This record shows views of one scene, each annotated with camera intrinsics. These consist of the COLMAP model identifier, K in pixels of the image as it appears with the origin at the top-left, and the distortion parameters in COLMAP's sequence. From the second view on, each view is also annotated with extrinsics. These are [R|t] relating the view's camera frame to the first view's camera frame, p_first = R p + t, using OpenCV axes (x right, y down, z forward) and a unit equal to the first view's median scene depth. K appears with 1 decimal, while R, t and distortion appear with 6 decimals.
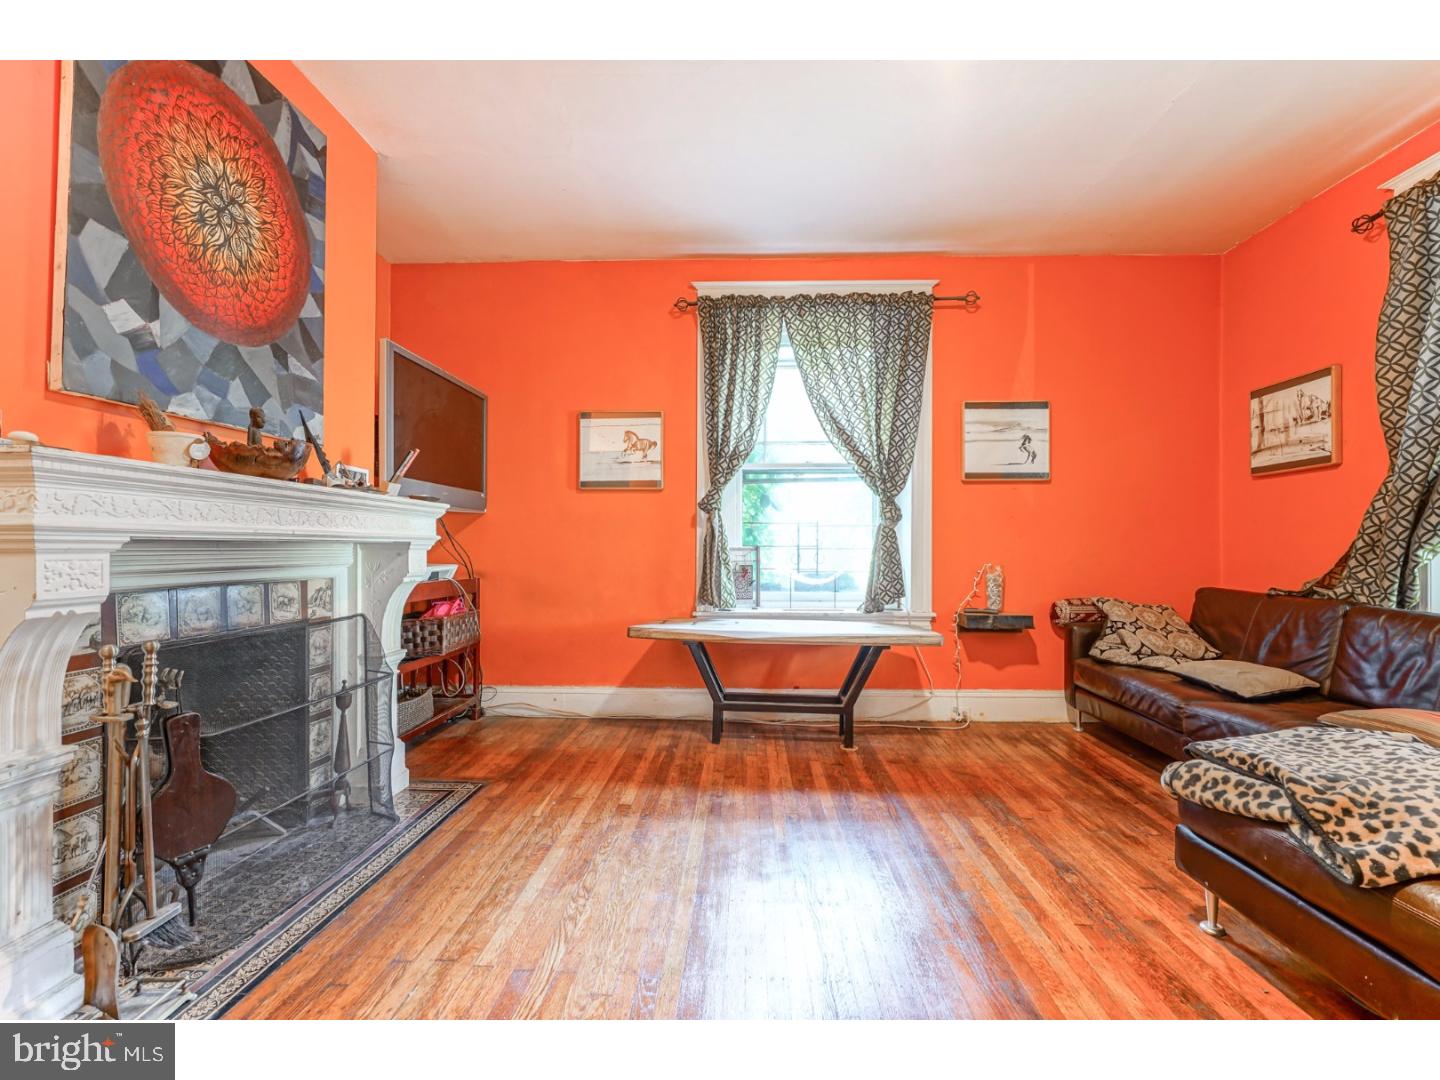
lens RADIAL K [[670.6, 0, 725.0], [0, 670.6, 543.5], [0, 0, 1]] dist [-0.004264, 0.001779]
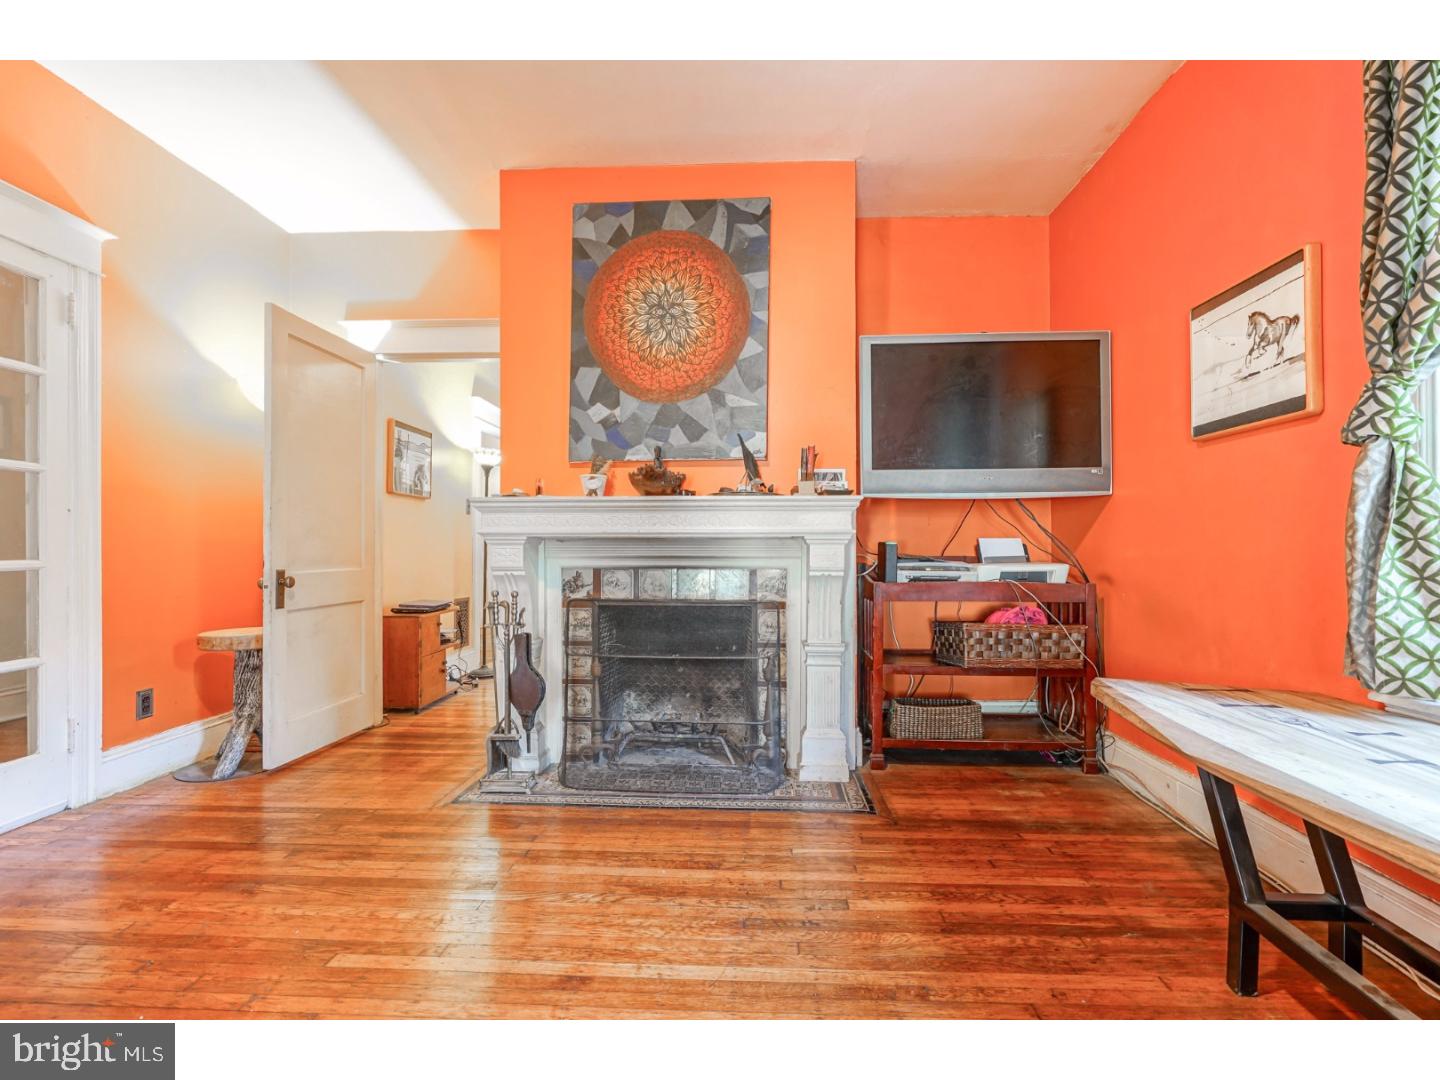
lens RADIAL K [[670.6, 0, 724.9], [0, 670.6, 544.0], [0, 0, 1]] dist [-0.004264, 0.001779]
pose [[-0.027165, -0.006704, -0.999608, 0.724649], [0.007239, 0.999950, -0.006903, 0.019850], [0.999605, -0.007423, -0.027115, 1.159619]]
